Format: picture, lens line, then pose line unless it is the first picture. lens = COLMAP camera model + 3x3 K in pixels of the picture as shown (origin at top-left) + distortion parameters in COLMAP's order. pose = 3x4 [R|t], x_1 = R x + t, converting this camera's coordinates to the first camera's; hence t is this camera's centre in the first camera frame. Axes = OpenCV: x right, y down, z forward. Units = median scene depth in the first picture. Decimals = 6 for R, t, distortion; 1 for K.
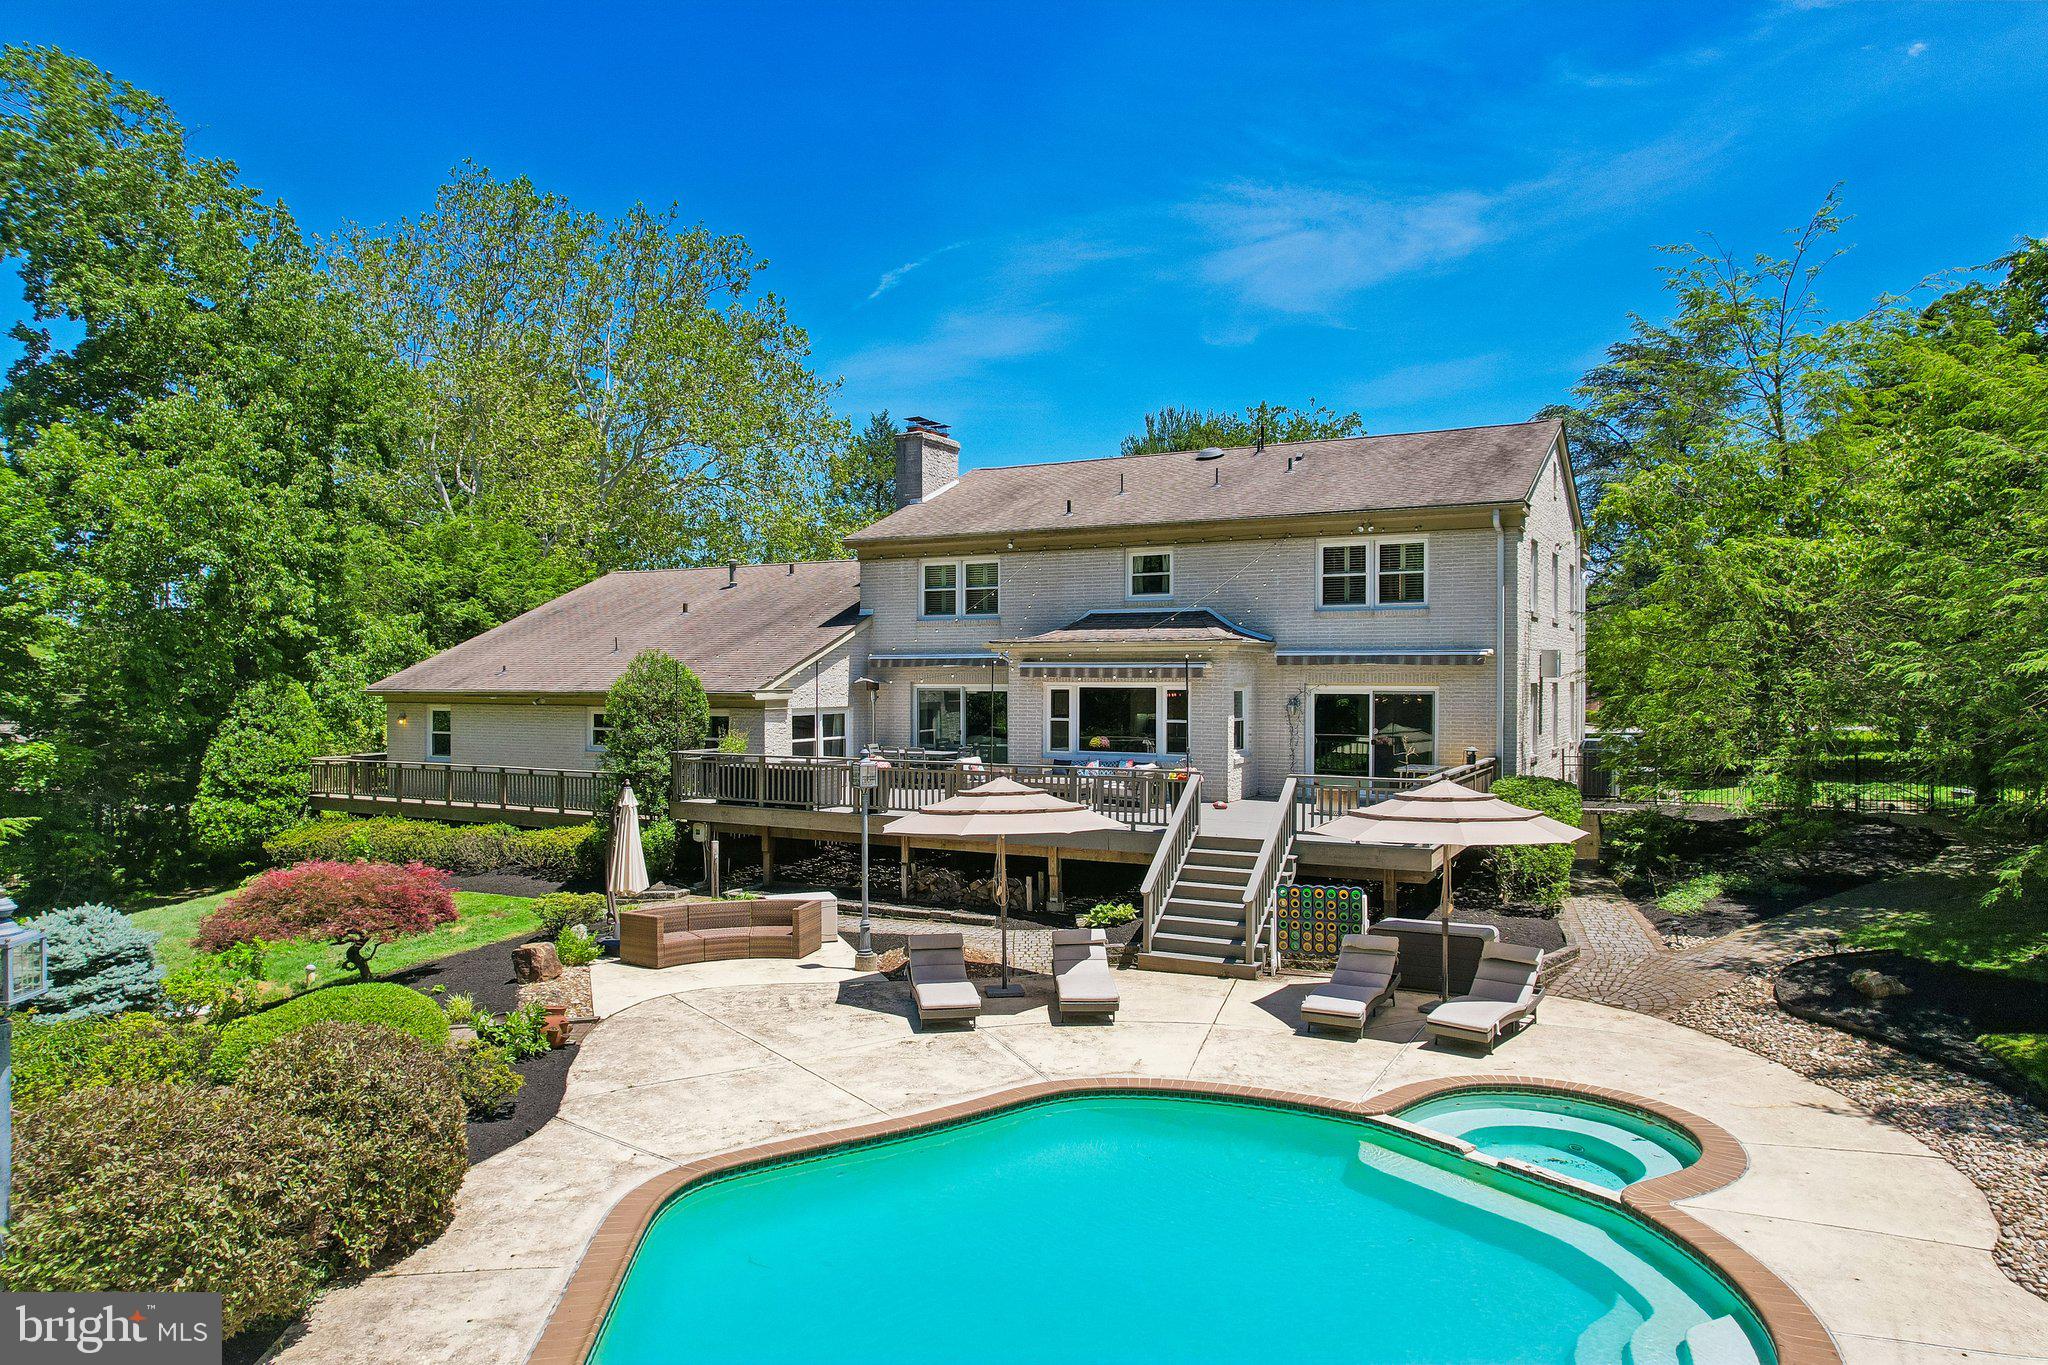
lens RADIAL K [[1310.7, 0, 1016.0], [0, 1310.7, 685.2], [0, 0, 1]] dist [-0.004222, 0.006298]
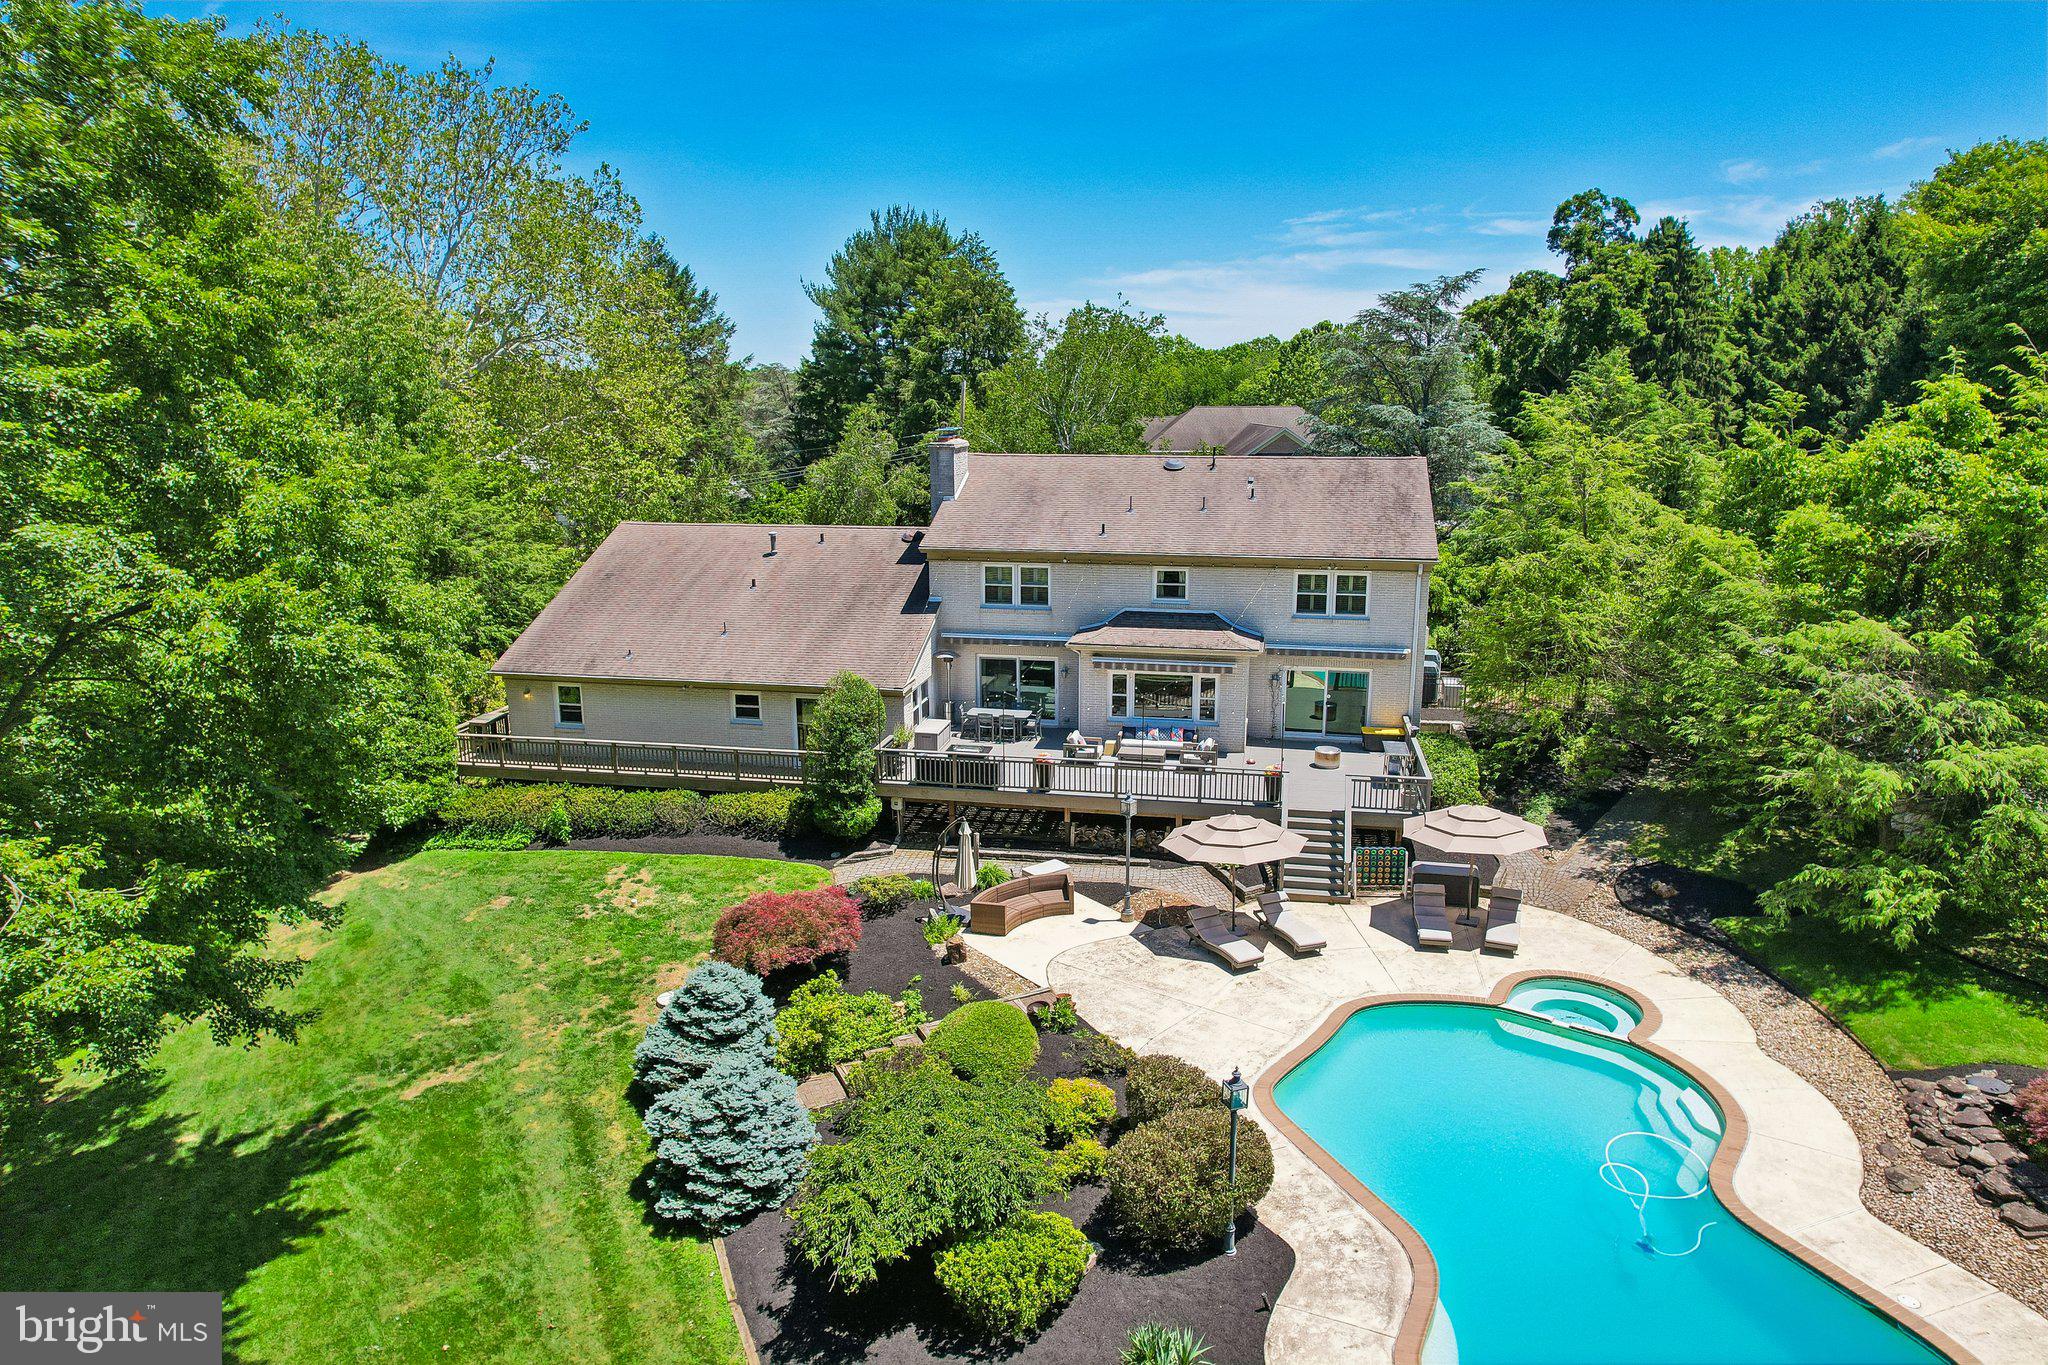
lens RADIAL K [[1310.7, 0, 1033.2], [0, 1310.7, 675.6], [0, 0, 1]] dist [-0.004222, 0.006298]
pose [[0.956528, -0.073612, 0.282196, -0.486491], [0.012991, 0.977415, 0.210927, -0.315299], [-0.291349, -0.198092, 0.935882, -0.326832]]
